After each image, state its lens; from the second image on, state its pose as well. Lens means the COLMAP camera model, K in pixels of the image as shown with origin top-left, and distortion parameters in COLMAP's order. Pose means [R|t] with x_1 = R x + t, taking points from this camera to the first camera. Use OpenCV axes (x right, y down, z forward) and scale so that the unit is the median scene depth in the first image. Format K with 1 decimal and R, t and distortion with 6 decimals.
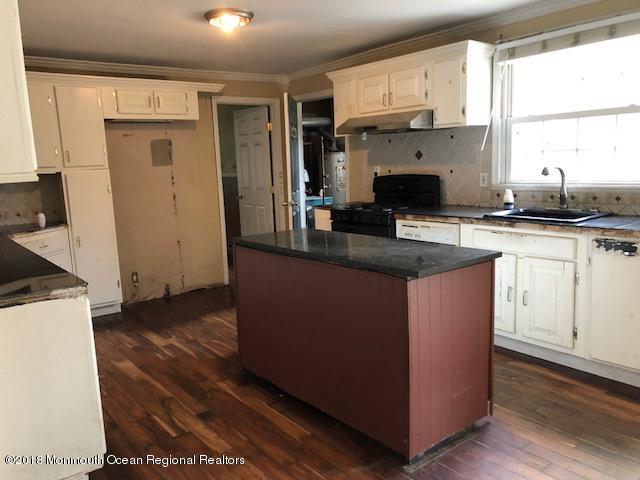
lens RADIAL K [[519.5, 0, 315.7], [0, 519.5, 247.0], [0, 0, 1]] dist [0.016113, -0.000750]
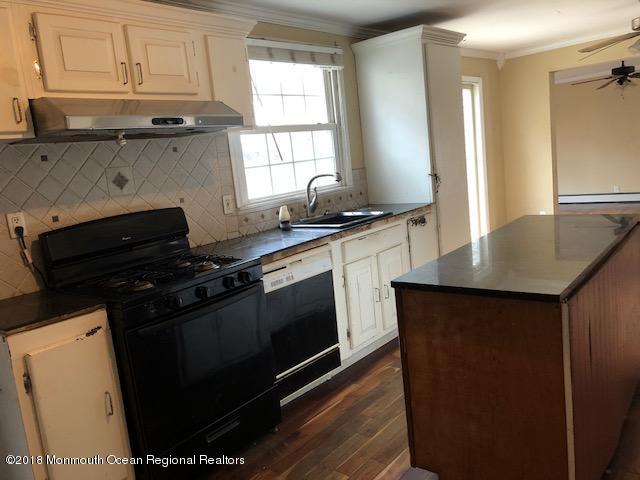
lens RADIAL K [[520.9, 0, 320.0], [0, 520.9, 240.0], [0, 0, 1]] dist [0.023670, -0.002507]
pose [[-0.214702, -0.093490, 0.972195, -0.484629], [0.277599, 0.948513, 0.152518, -0.165109], [-0.936398, 0.302627, -0.177694, 1.066039]]
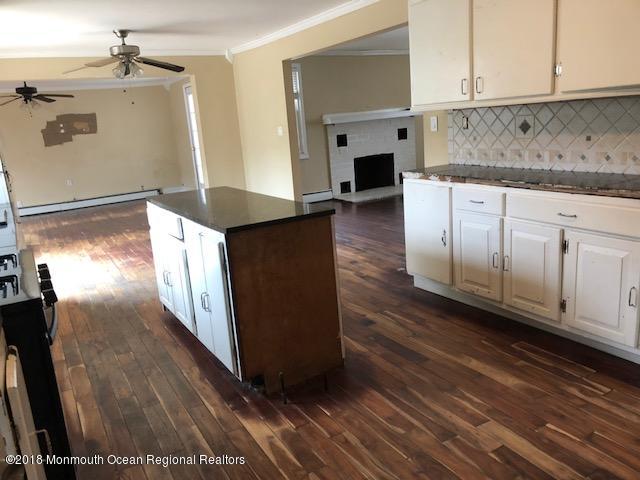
lens RADIAL K [[523.1, 0, 310.3], [0, 523.1, 241.9], [0, 0, 1]] dist [0.015405, -0.008566]
pose [[-0.982148, 0.079608, 0.170433, -0.216310], [0.139947, 0.914657, 0.379233, -0.233119], [-0.125698, 0.396315, -0.909469, 1.467147]]
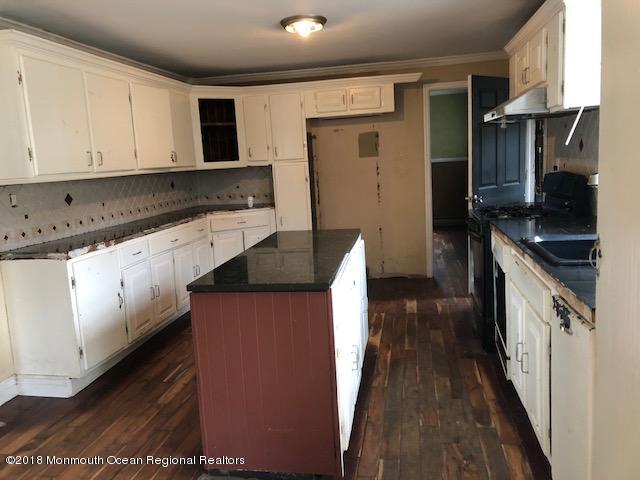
lens RADIAL K [[520.9, 0, 320.0], [0, 520.9, 240.0], [0, 0, 1]] dist [0.023670, -0.002507]
pose [[0.673174, 0.118906, -0.729861, 0.587625], [-0.095589, 0.992699, 0.073561, -0.074138], [0.733280, 0.020247, 0.679626, 0.268689]]
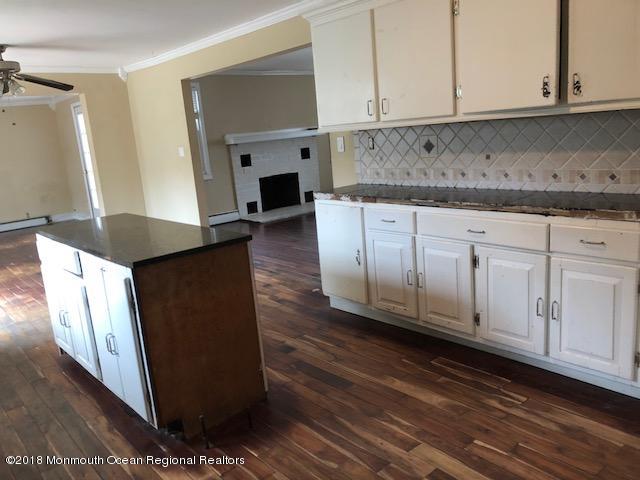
lens RADIAL K [[523.1, 0, 310.3], [0, 523.1, 241.9], [0, 0, 1]] dist [0.015405, -0.008566]
pose [[-0.991310, 0.130798, -0.014034, -0.198302], [0.116238, 0.920883, 0.372107, -0.234932], [0.061594, 0.367242, -0.928084, 1.437030]]
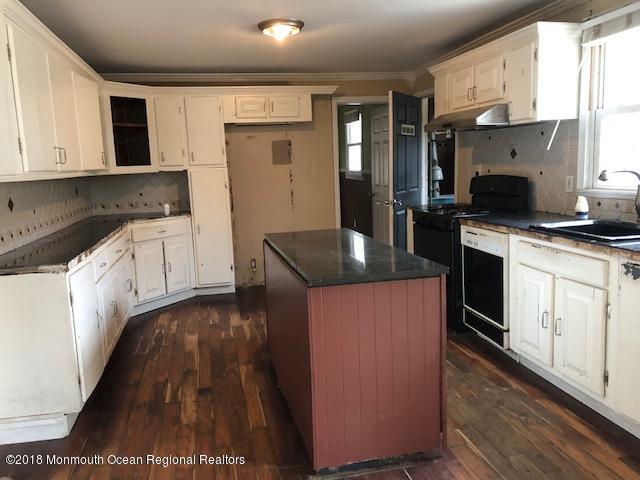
lens RADIAL K [[520.9, 0, 320.0], [0, 520.9, 240.0], [0, 0, 1]] dist [0.023670, -0.002507]
pose [[0.904179, 0.066338, -0.421970, 0.333618], [-0.067020, 0.997664, 0.013237, -0.022248], [0.421863, 0.016311, 0.906513, 0.059368]]
